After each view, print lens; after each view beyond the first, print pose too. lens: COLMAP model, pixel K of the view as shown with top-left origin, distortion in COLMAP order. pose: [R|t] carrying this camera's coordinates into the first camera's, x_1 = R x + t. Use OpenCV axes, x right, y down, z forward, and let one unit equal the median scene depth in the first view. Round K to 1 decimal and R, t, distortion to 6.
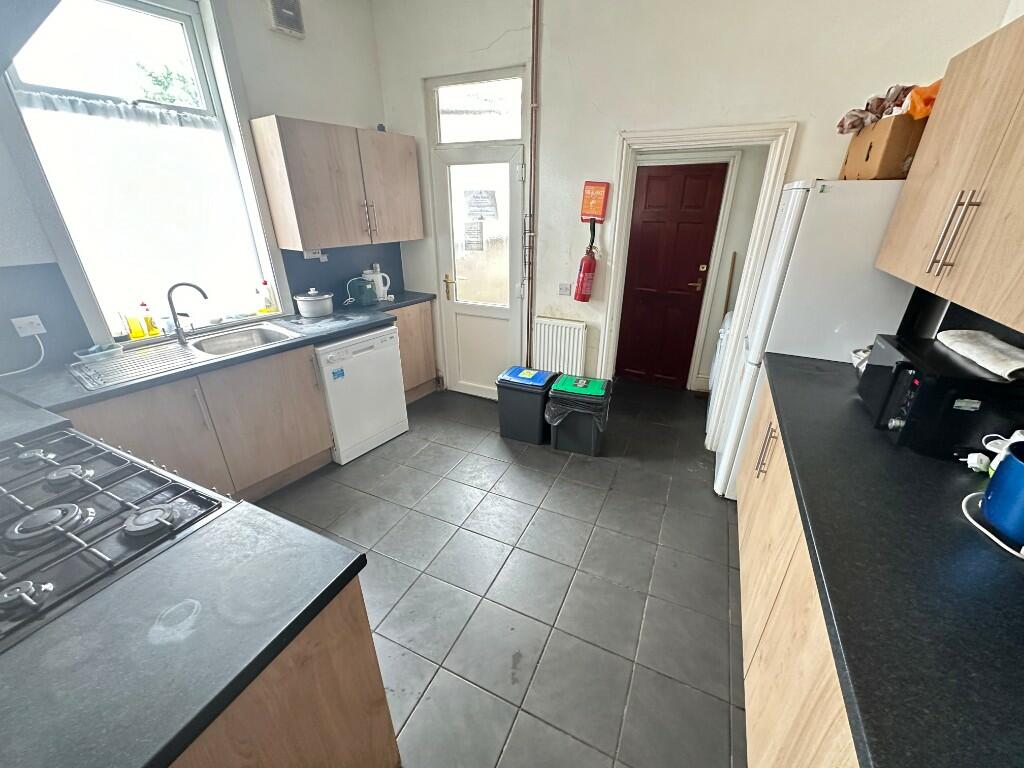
lens RADIAL K [[407.8, 0, 512.7], [0, 407.8, 381.6], [0, 0, 1]] dist [-0.003095, 0.001116]
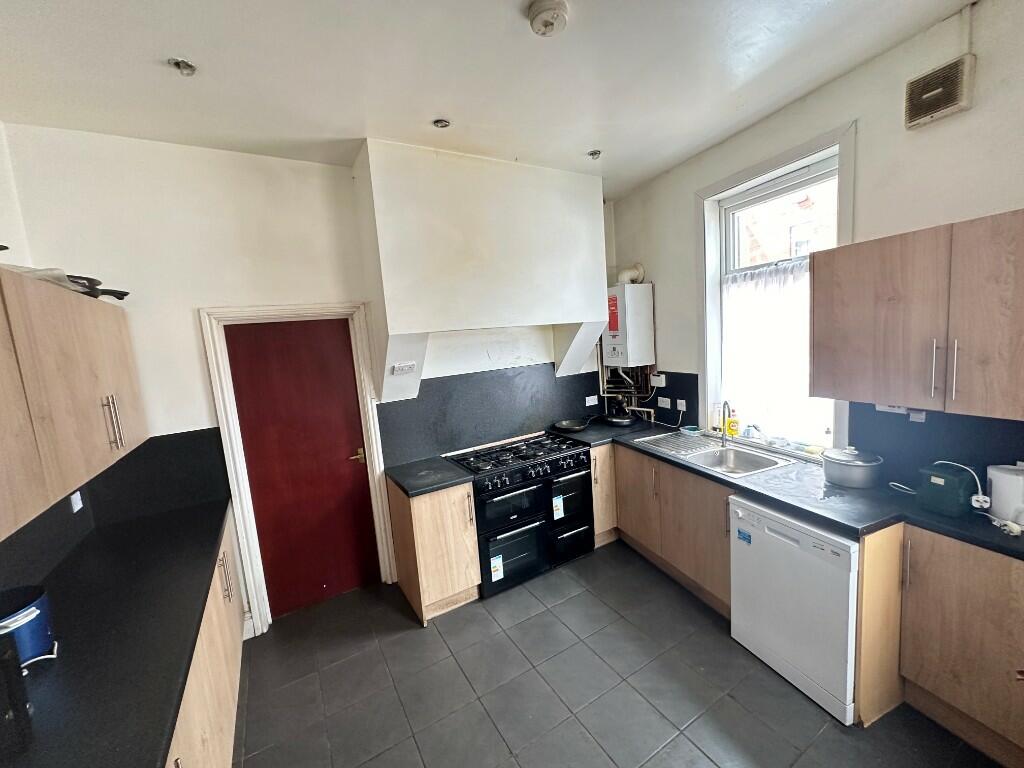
lens RADIAL K [[407.8, 0, 513.0], [0, 407.8, 383.9], [0, 0, 1]] dist [-0.003095, 0.001116]
pose [[-0.549813, 0.144897, -0.822624, 0.466930], [-0.267157, 0.902603, 0.337543, -0.449302], [0.791412, 0.405355, -0.457552, 0.867758]]
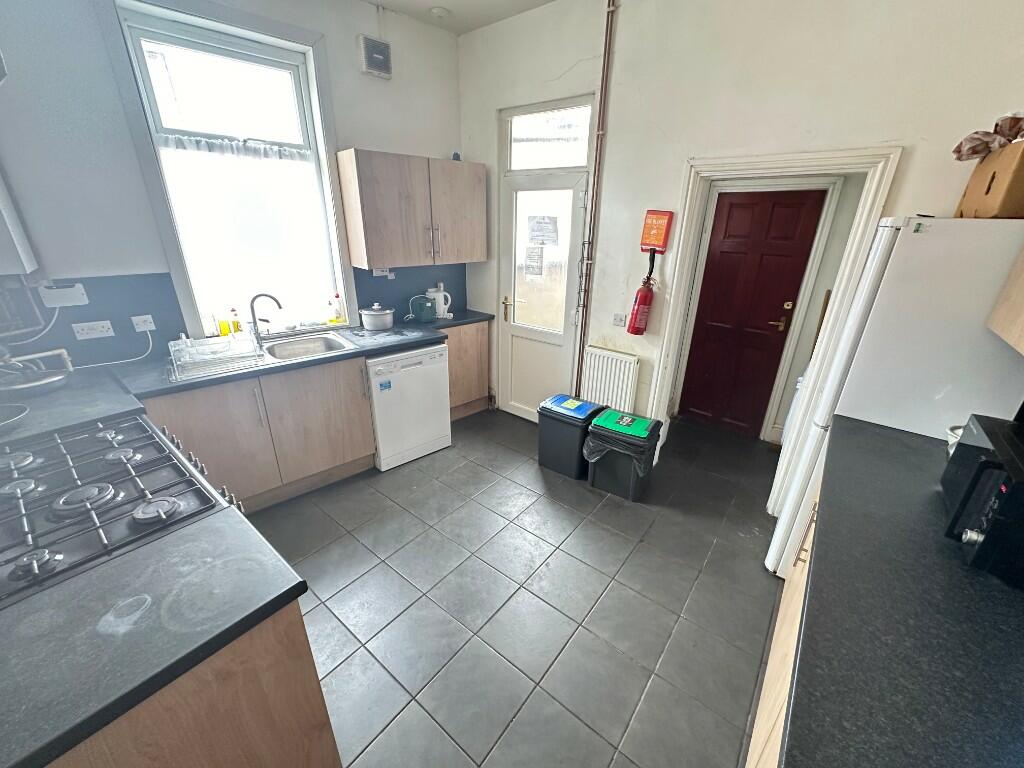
lens RADIAL K [[407.8, 0, 513.6], [0, 407.8, 381.7], [0, 0, 1]] dist [-0.003095, 0.001116]
pose [[0.974217, 0.099401, -0.202534, 0.107694], [-0.106980, 0.993900, -0.026796, -0.035803], [0.198635, 0.047772, 0.978909, 0.029481]]
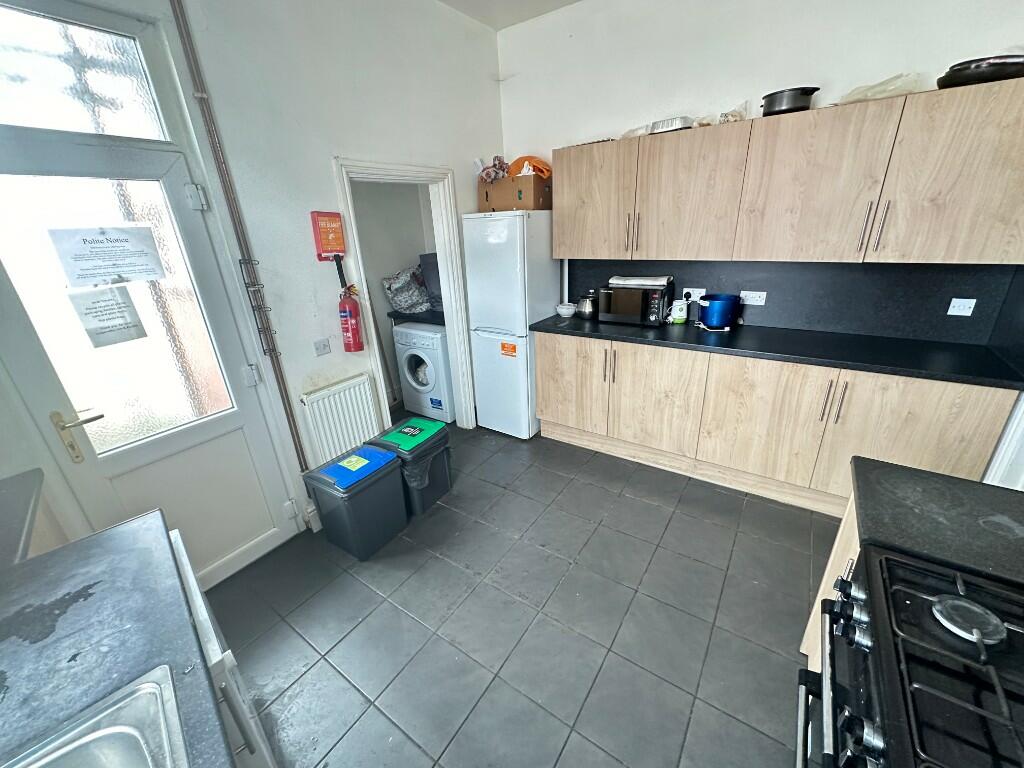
lens RADIAL K [[407.8, 0, 509.8], [0, 407.8, 382.1], [0, 0, 1]] dist [-0.003095, 0.001116]
pose [[0.166058, -0.369732, 0.914179, -0.624529], [0.443659, 0.855938, 0.265588, -0.249685], [-0.880677, 0.361481, 0.306170, 0.543503]]
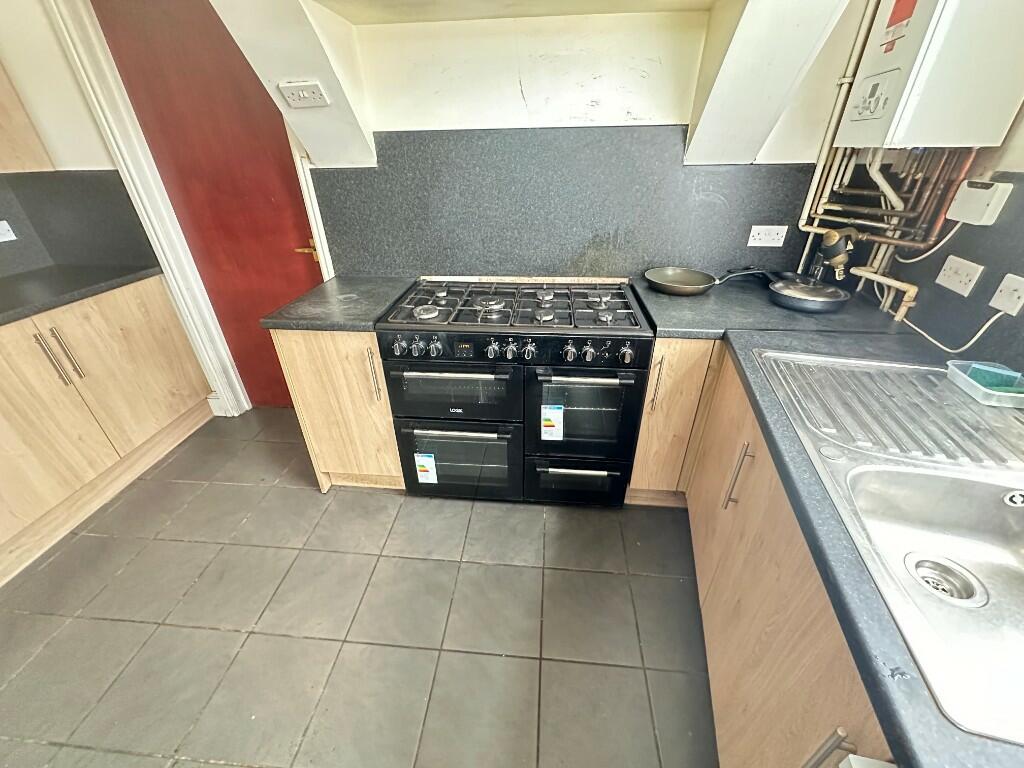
lens RADIAL K [[407.8, 0, 514.2], [0, 407.8, 382.2], [0, 0, 1]] dist [-0.003095, 0.001116]
pose [[-0.937865, 0.185170, -0.293466, -0.281381], [-0.127789, 0.601975, 0.788224, -0.296583], [0.322614, 0.776749, -0.540908, 0.851566]]
